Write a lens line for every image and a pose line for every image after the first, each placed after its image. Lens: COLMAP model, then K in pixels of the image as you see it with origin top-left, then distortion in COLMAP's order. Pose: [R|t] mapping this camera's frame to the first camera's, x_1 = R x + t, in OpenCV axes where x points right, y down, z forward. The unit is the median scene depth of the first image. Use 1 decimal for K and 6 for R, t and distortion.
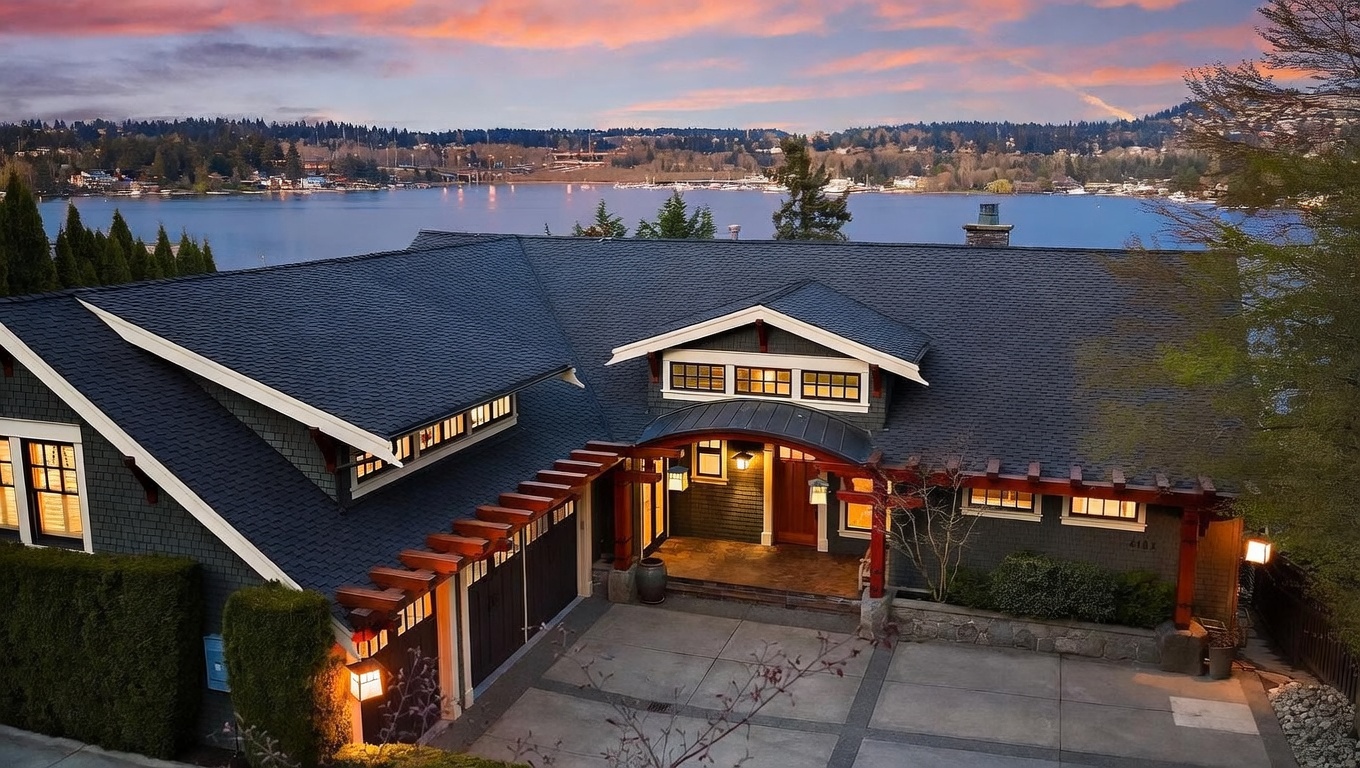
lens RADIAL K [[1235.1, 0, 677.4], [0, 1235.1, 385.8], [0, 0, 1]] dist [0.015736, 0.000372]
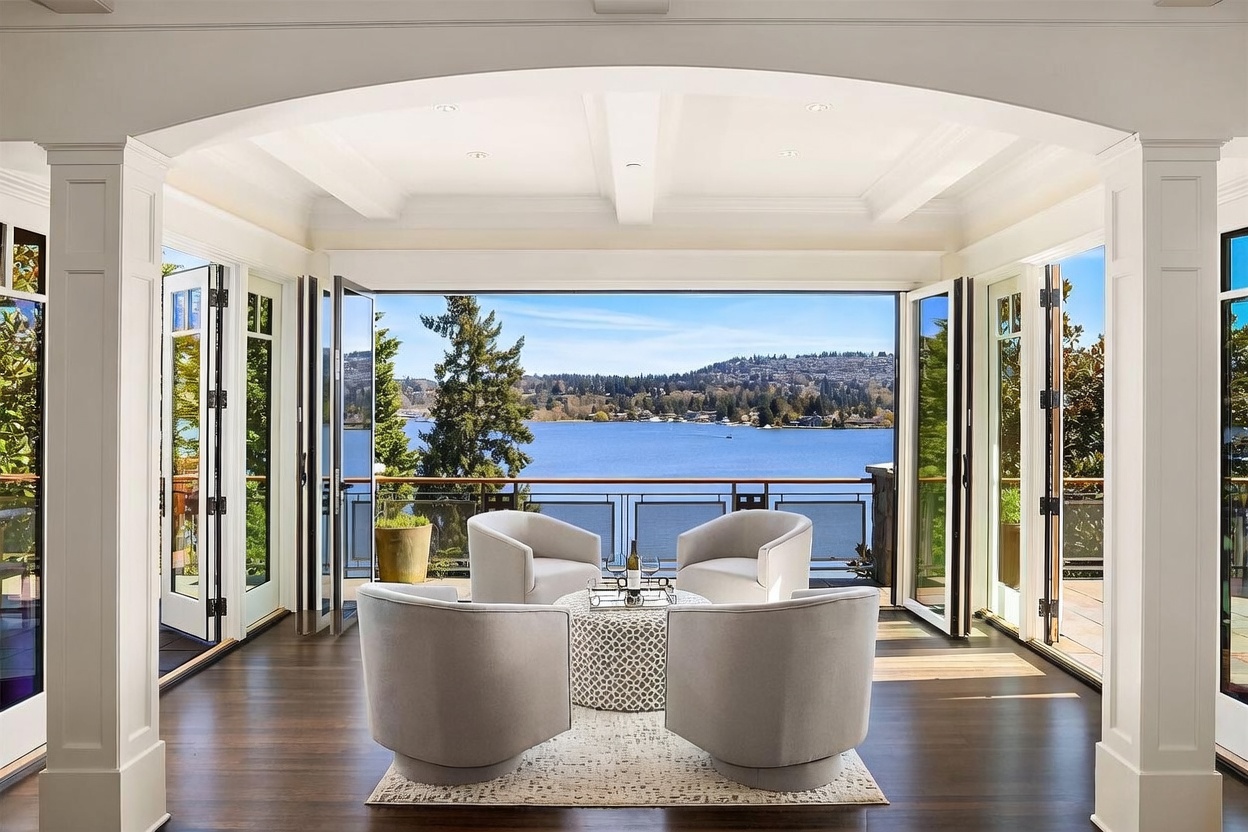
lens RADIAL K [[867.8, 0, 627.1], [0, 867.8, 407.6], [0, 0, 1]] dist [-0.038348, 0.009752]
pose [[0.952533, -0.003029, 0.304421, 0.005490], [0.062265, 0.980751, -0.185069, 0.002934], [-0.298000, 0.195239, 0.934386, 0.108867]]
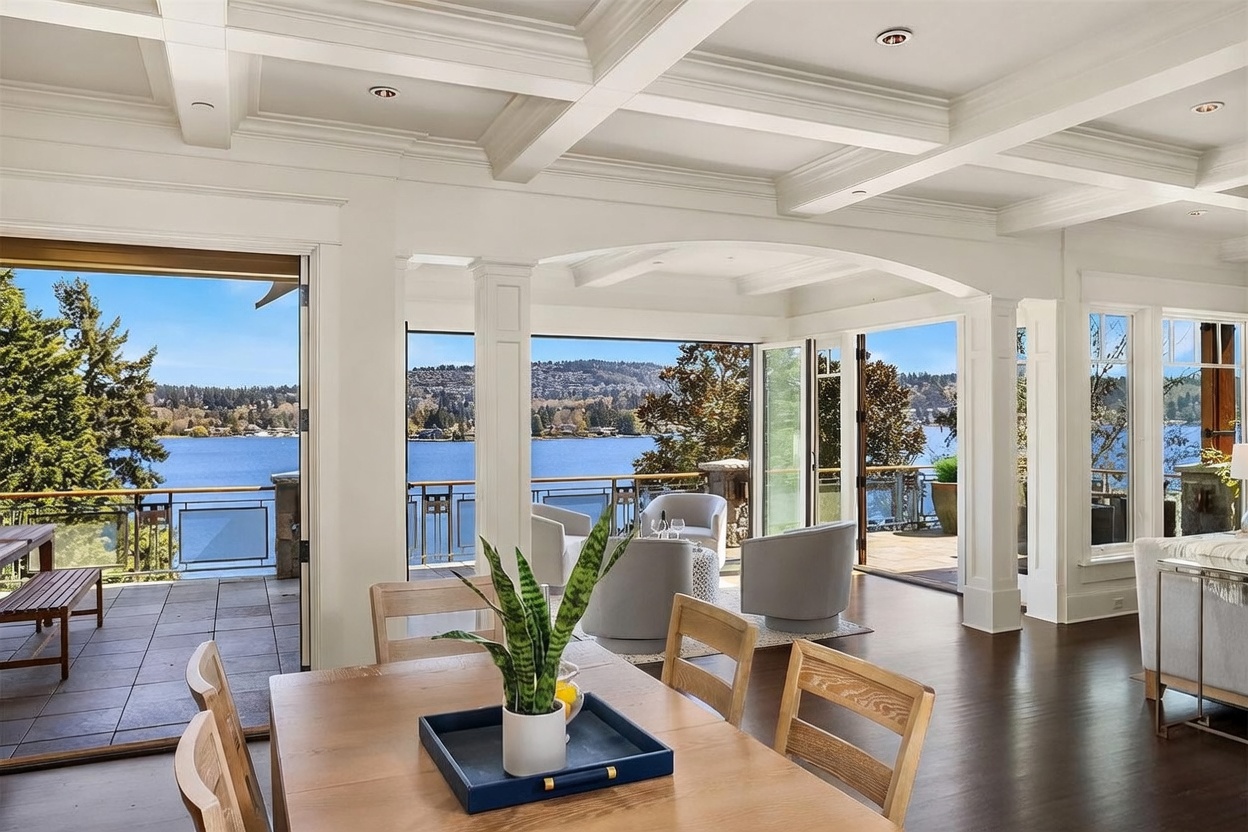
lens RADIAL K [[867.8, 0, 621.2], [0, 867.8, 417.7], [0, 0, 1]] dist [-0.038348, 0.009752]
pose [[0.733349, -0.006214, 0.679824, -0.005853], [0.140752, 0.979681, -0.142879, 0.003115], [-0.665122, 0.200467, 0.719323, 0.107229]]
